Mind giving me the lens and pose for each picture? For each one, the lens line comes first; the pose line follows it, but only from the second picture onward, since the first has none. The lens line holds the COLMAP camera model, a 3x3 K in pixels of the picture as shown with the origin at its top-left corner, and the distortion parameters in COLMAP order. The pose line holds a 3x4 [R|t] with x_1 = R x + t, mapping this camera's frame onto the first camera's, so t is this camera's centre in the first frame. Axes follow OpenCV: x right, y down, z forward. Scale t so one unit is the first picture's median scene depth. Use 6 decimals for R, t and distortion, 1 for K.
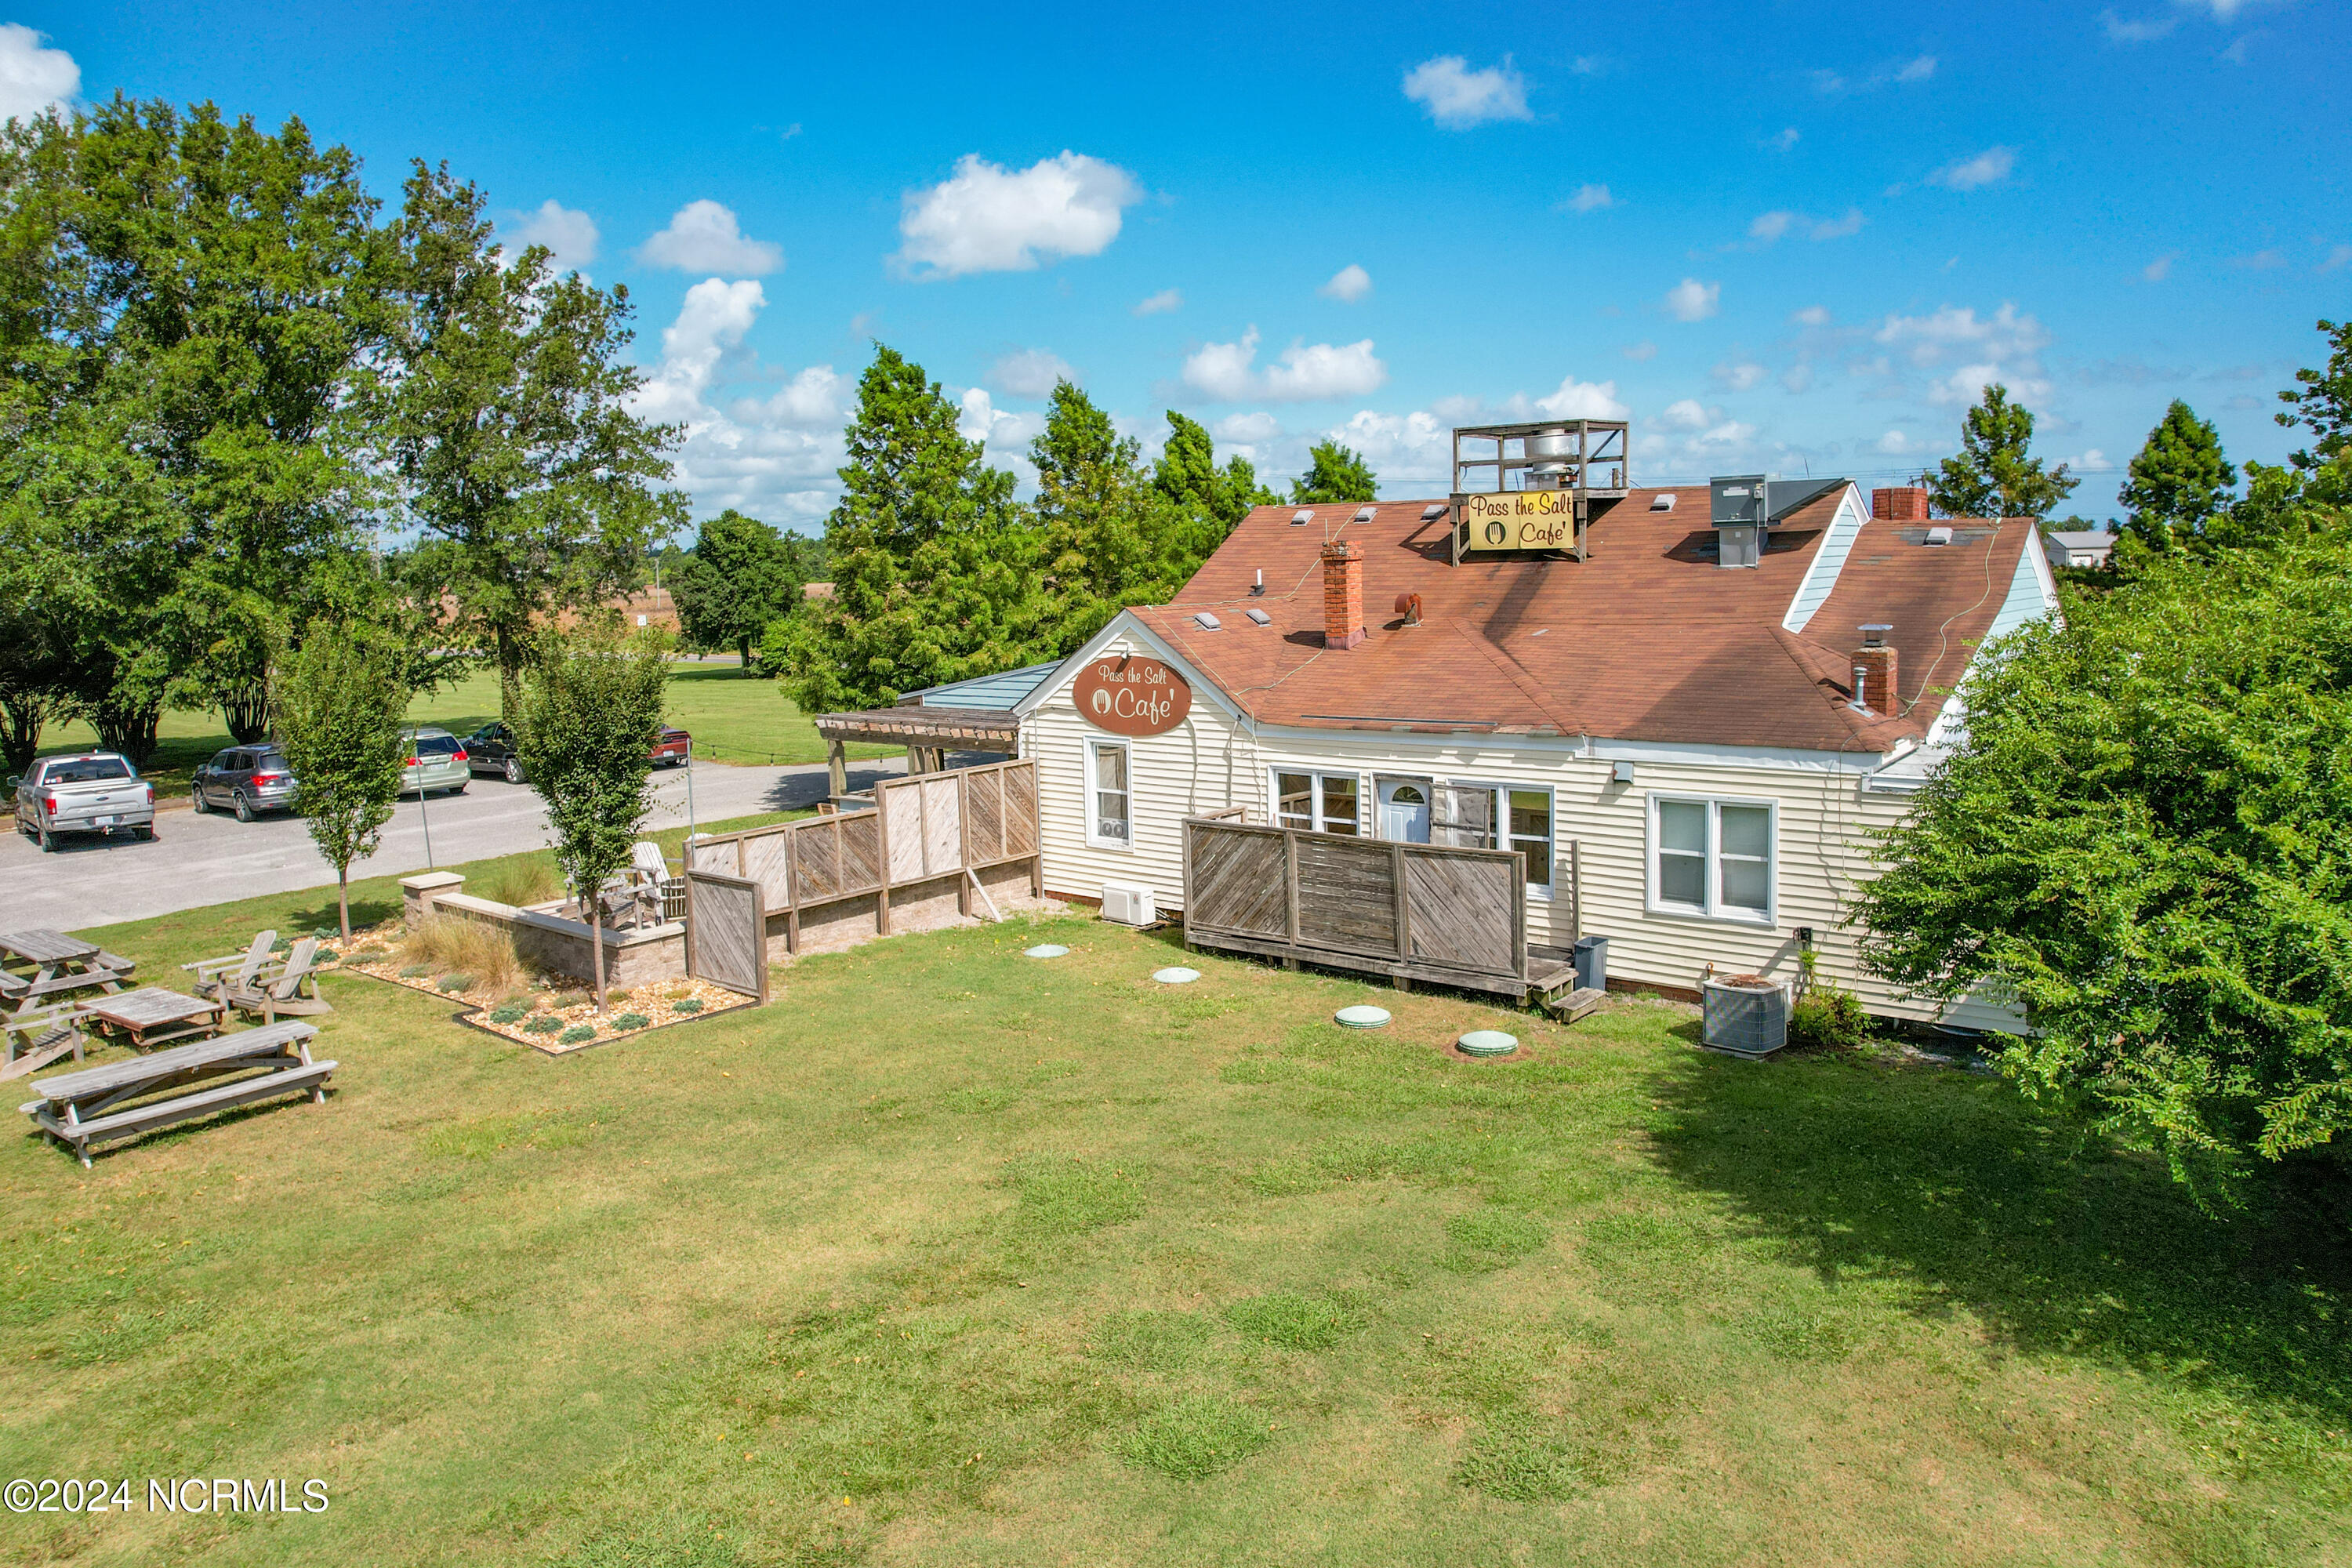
lens RADIAL K [[1590.0, 0, 1188.6], [0, 1590.0, 705.9], [0, 0, 1]] dist [-0.067586, 0.057818]
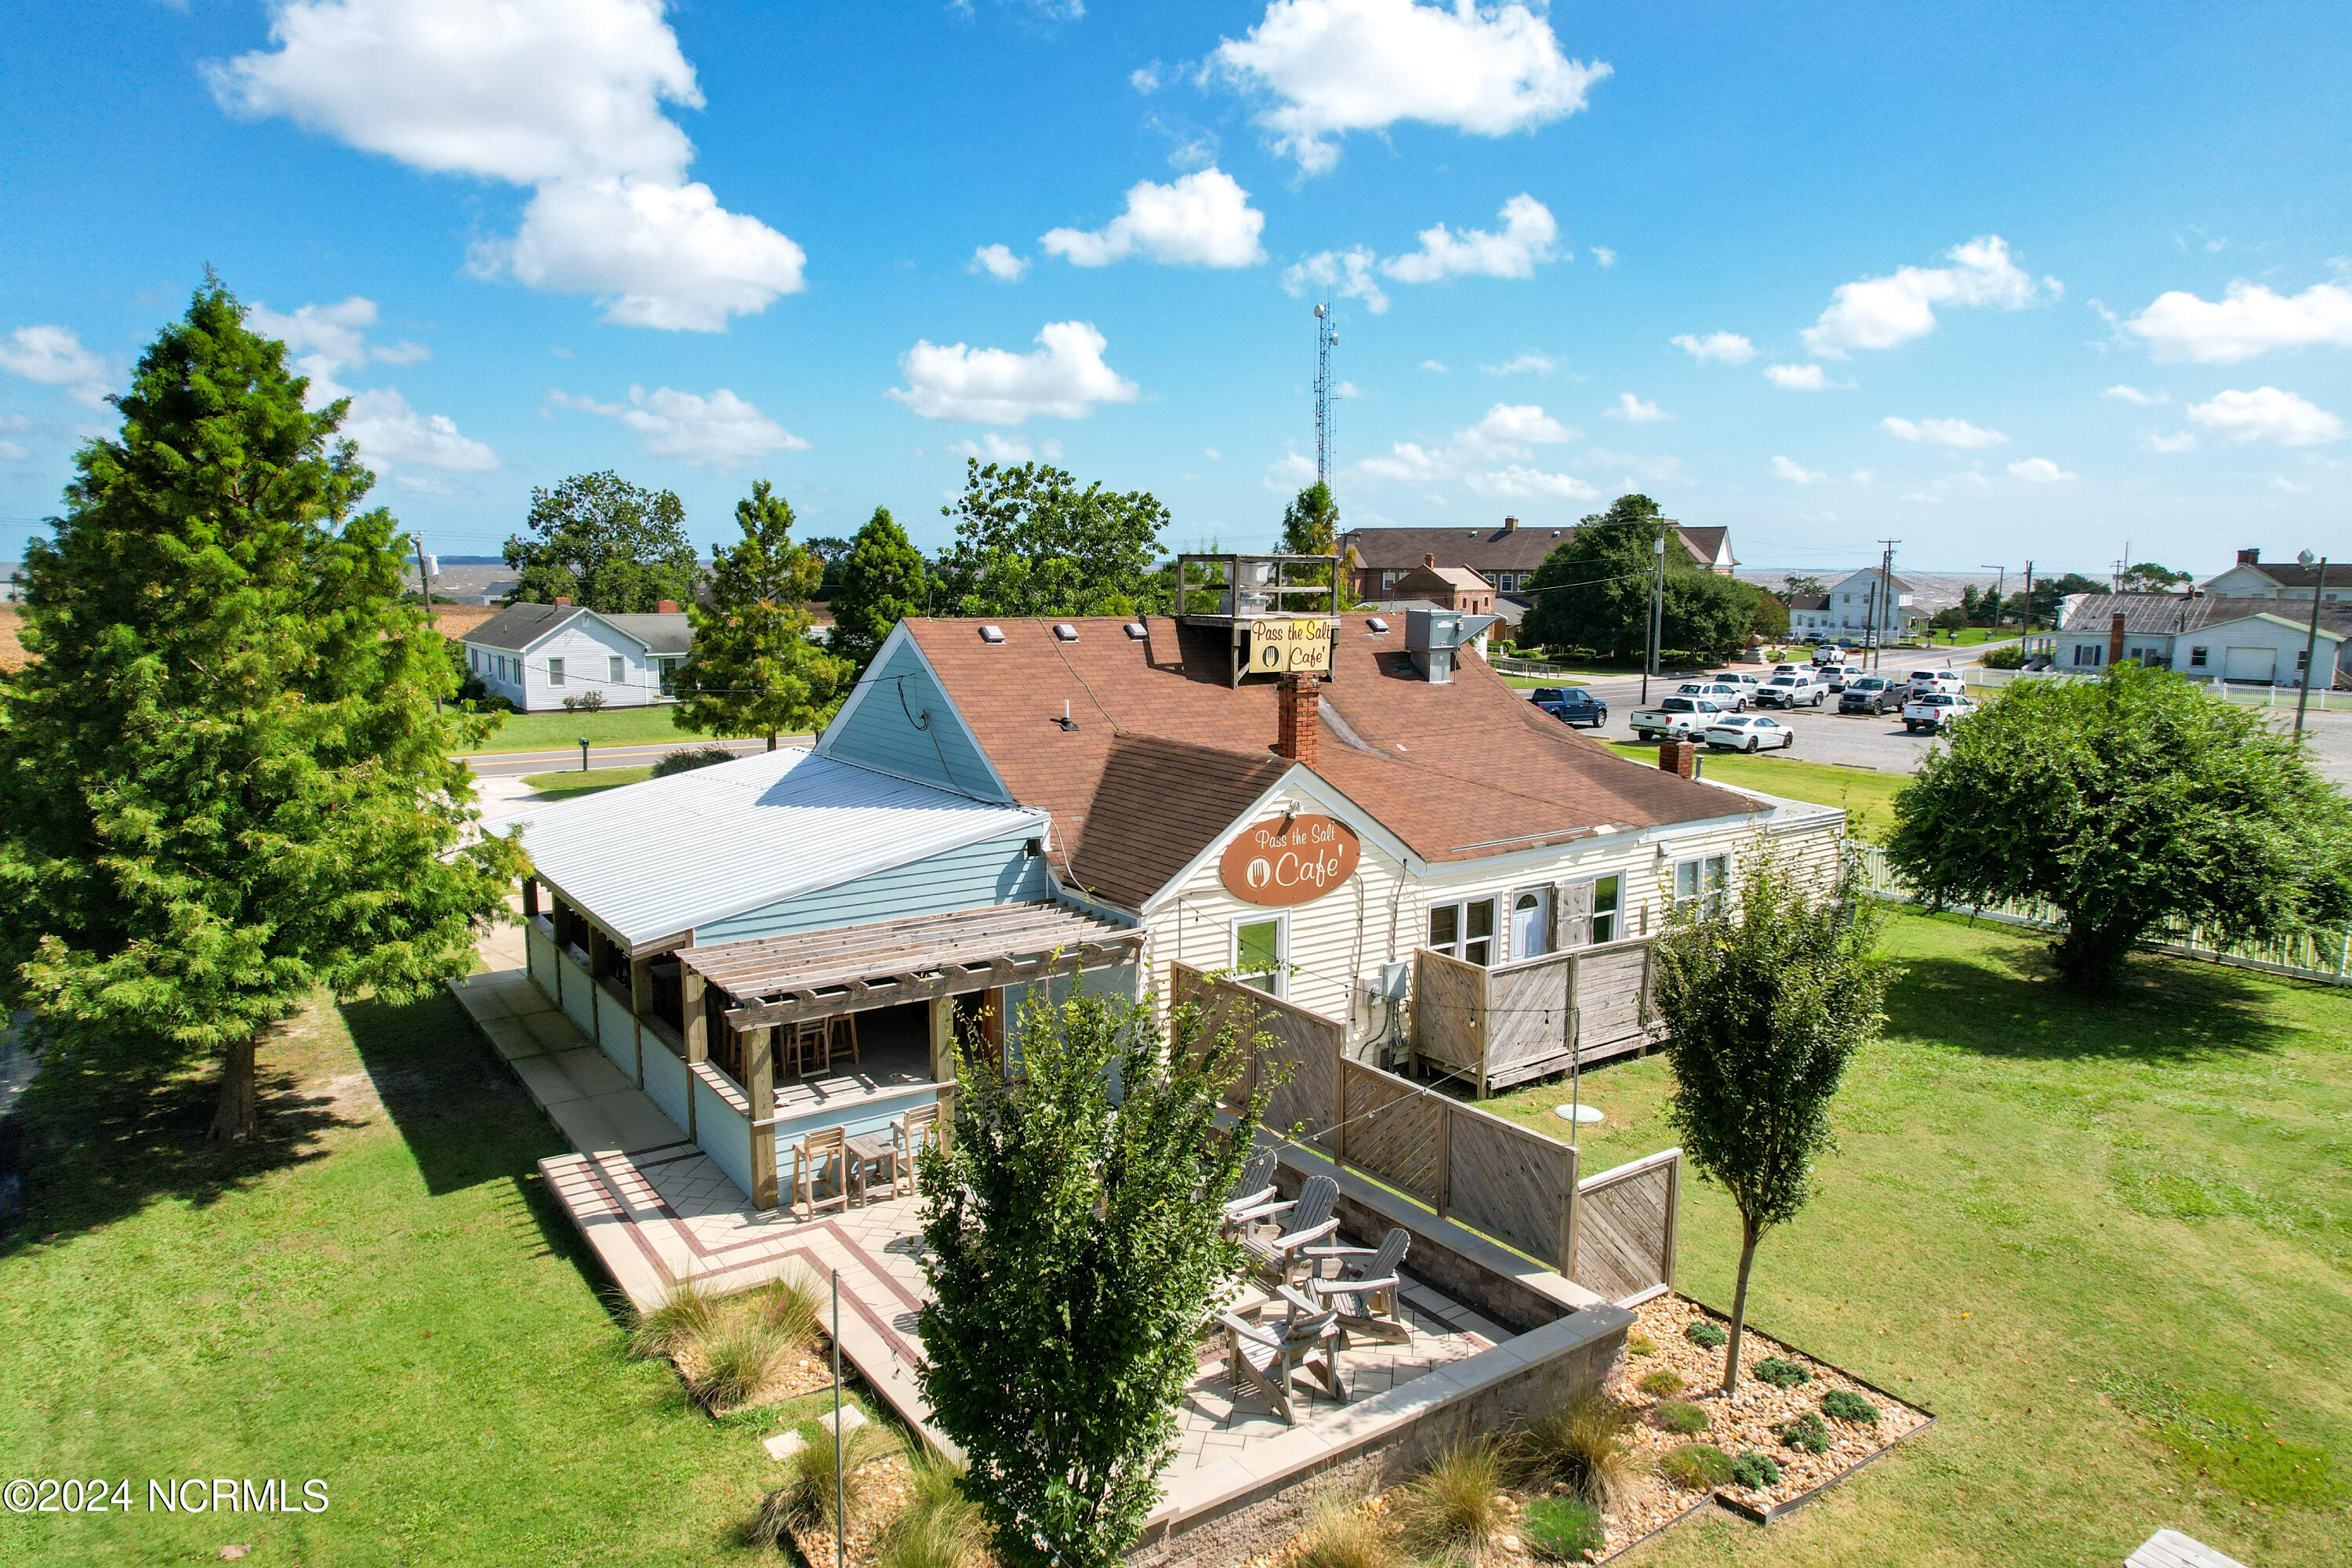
lens RADIAL K [[1499.3, 0, 1159.7], [0, 1499.3, 792.3], [0, 0, 1]] dist [-0.065901, 0.048261]
pose [[0.278807, -0.116923, 0.953203, -0.986329], [0.072980, 0.992270, 0.100369, -0.154722], [-0.957570, 0.041581, 0.285184, 0.976730]]
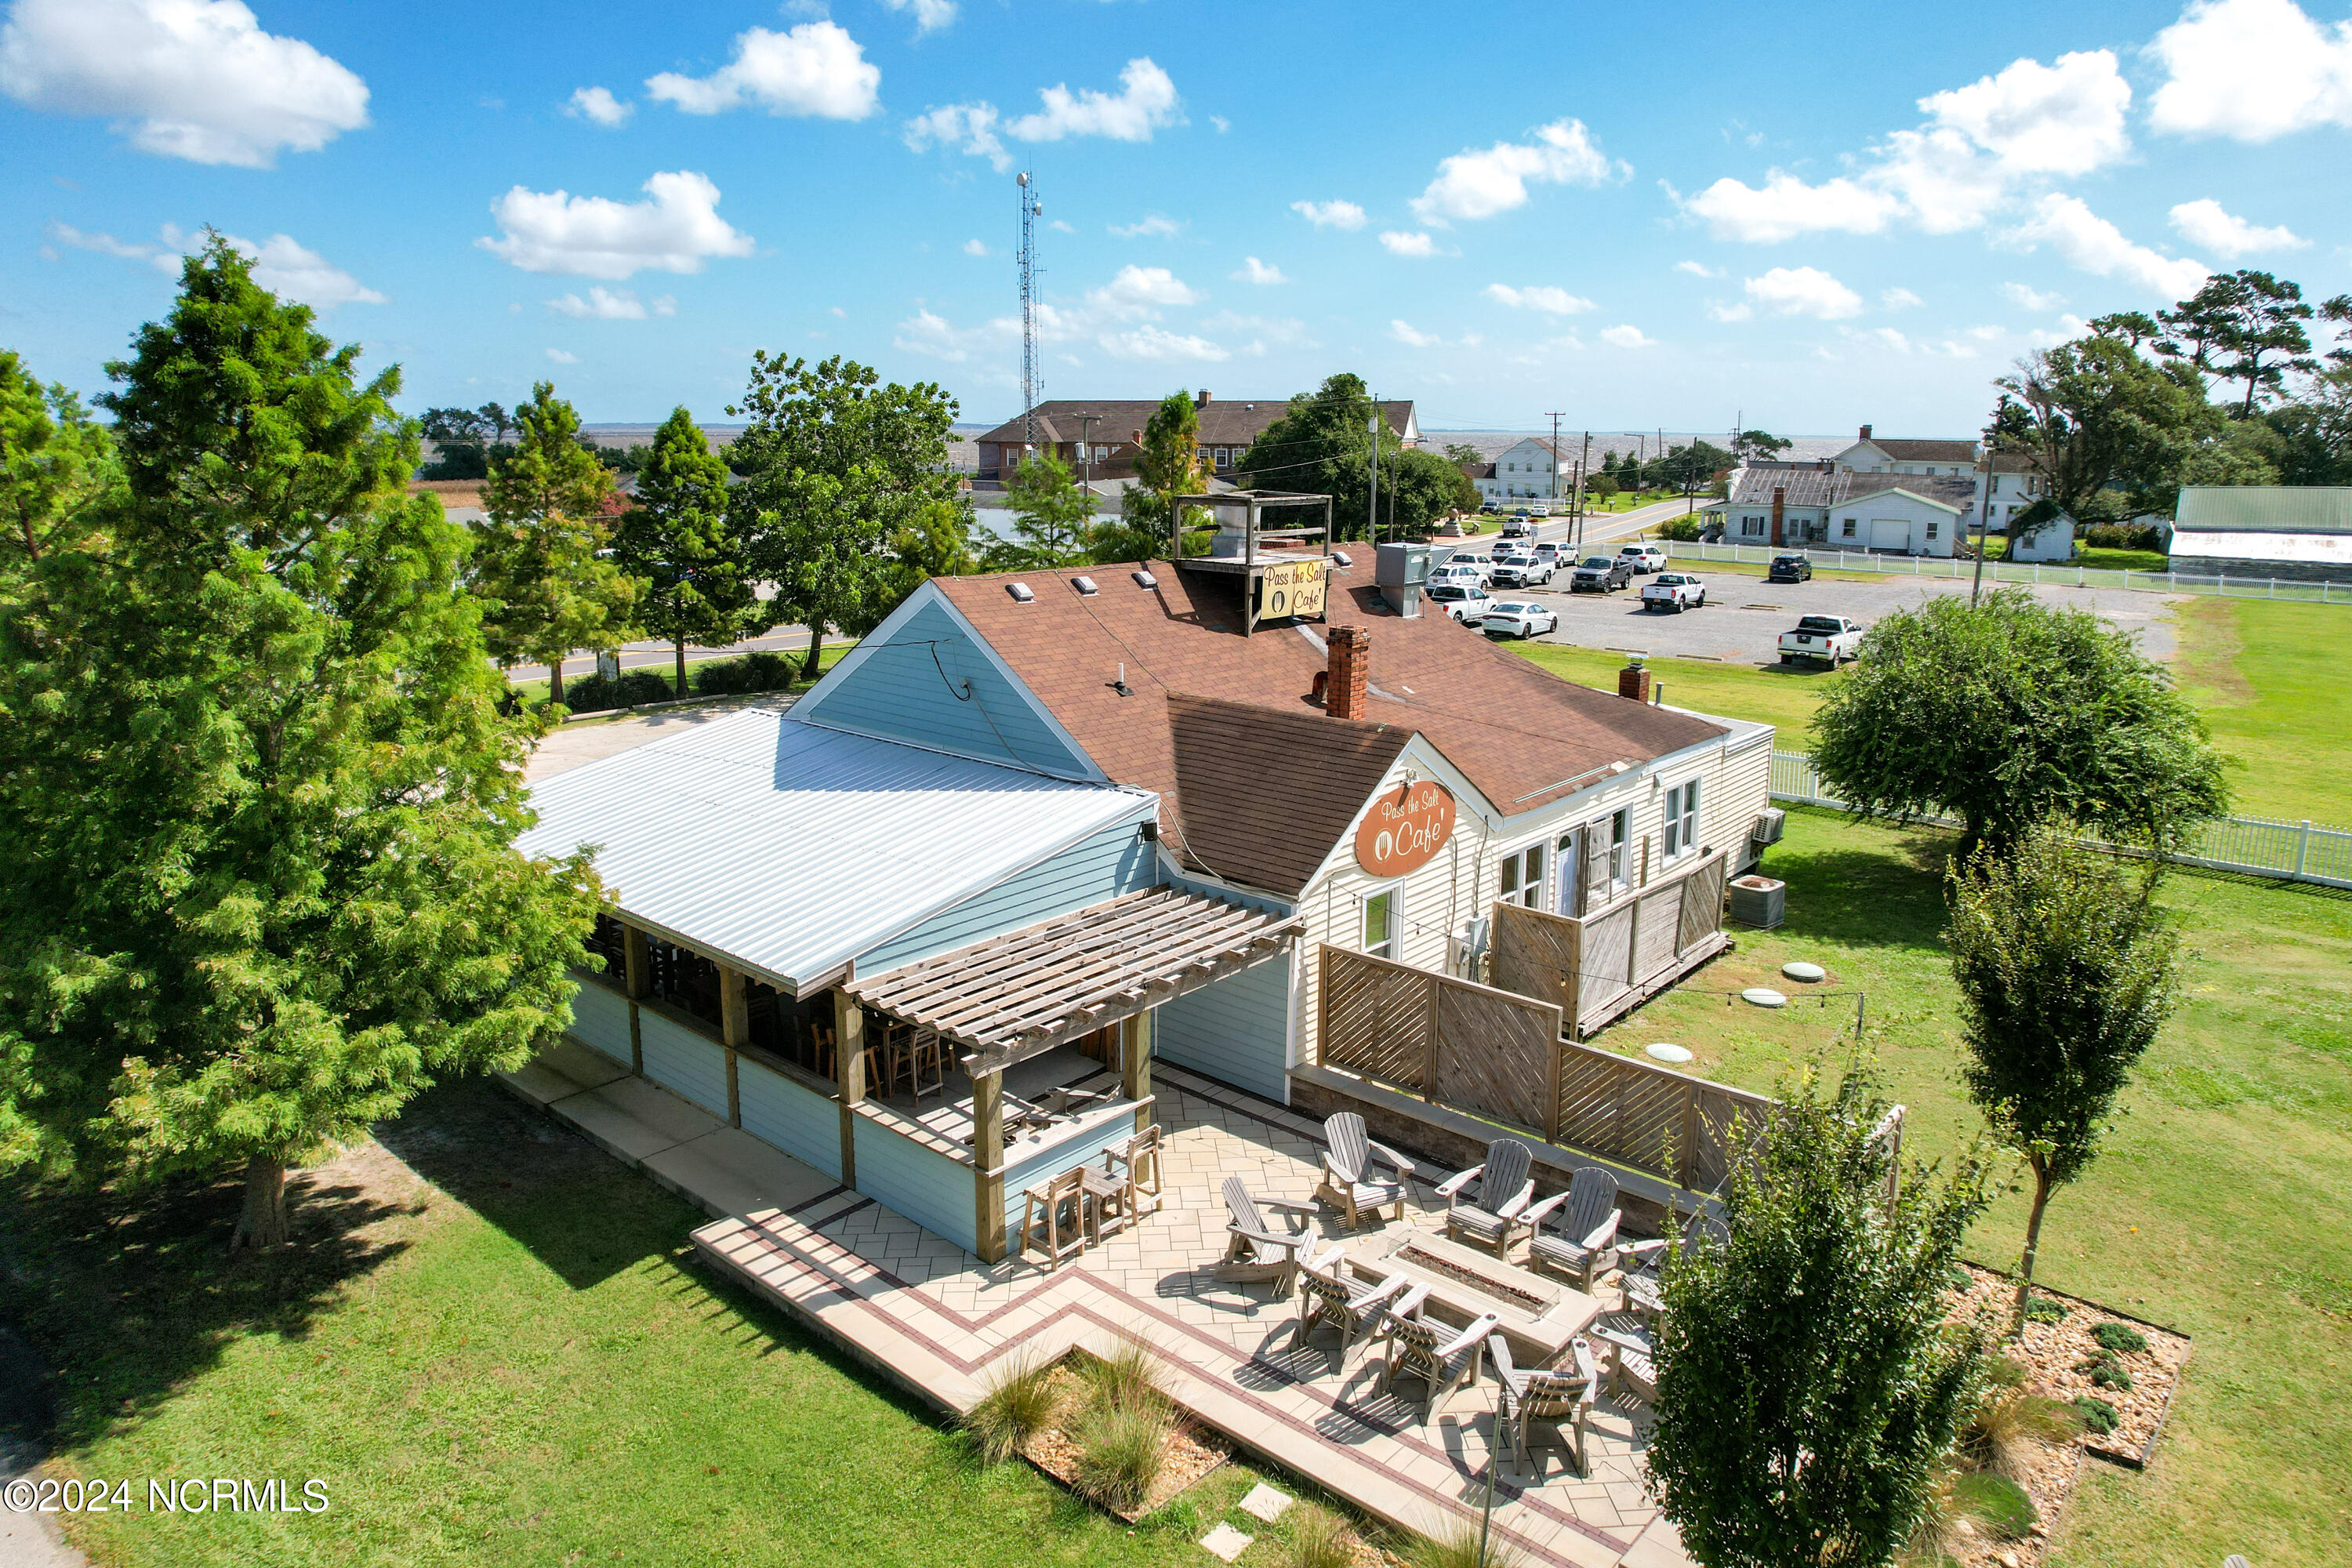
lens RADIAL K [[1517.9, 0, 1155.0], [0, 1517.9, 733.5], [0, 0, 1]] dist [-0.065239, 0.045142]
pose [[0.049941, -0.170838, 0.984033, -0.998208], [0.084730, 0.982435, 0.166261, -0.243358], [-0.995152, 0.075074, 0.063539, 1.268187]]
